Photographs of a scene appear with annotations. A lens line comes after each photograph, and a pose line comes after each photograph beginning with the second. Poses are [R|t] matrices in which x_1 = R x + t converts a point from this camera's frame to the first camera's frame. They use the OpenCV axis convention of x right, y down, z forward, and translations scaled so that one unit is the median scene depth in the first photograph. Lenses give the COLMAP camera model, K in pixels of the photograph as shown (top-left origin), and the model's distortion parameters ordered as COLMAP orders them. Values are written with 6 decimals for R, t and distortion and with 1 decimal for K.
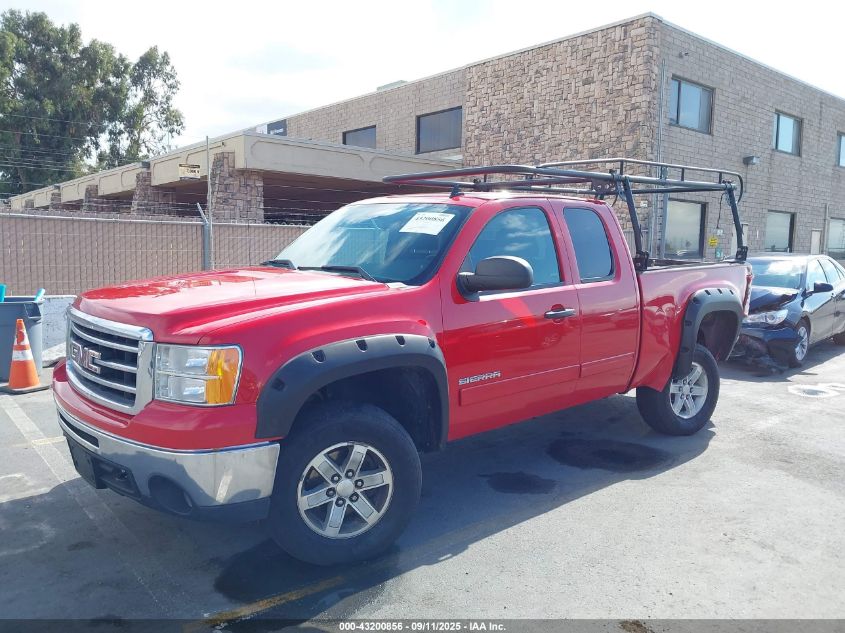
lens RADIAL K [[651.0, 0, 422.2], [0, 651.0, 296.0], [0, 0, 1]] dist [0.006543, 0.003639]
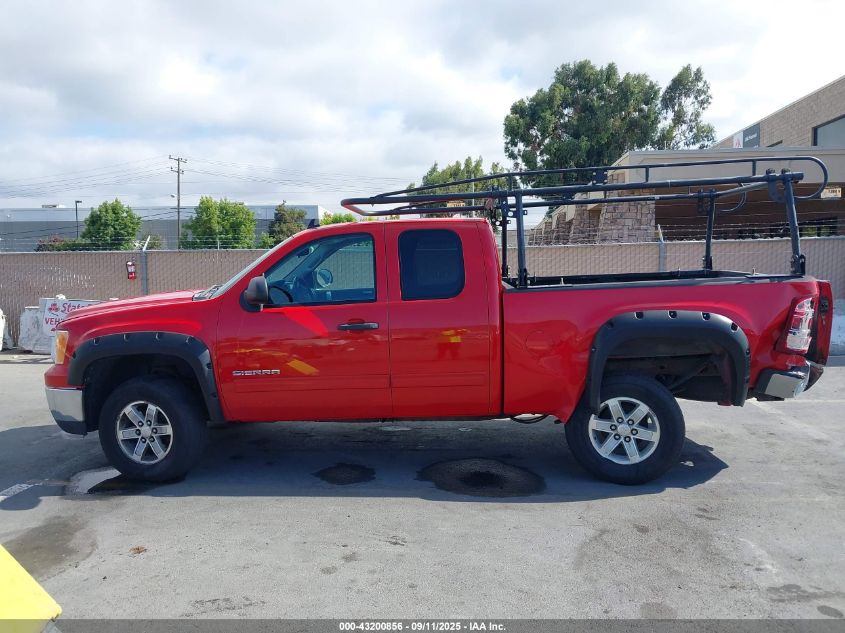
lens RADIAL K [[638.0, 0, 422.5], [0, 638.0, 316.5], [0, 0, 1]] dist [0.061765, -0.066598]
pose [[0.720928, 0.035629, -0.692094, 0.329854], [-0.031927, 0.999325, 0.018189, -0.004974], [0.692274, 0.008983, 0.721579, 0.086279]]
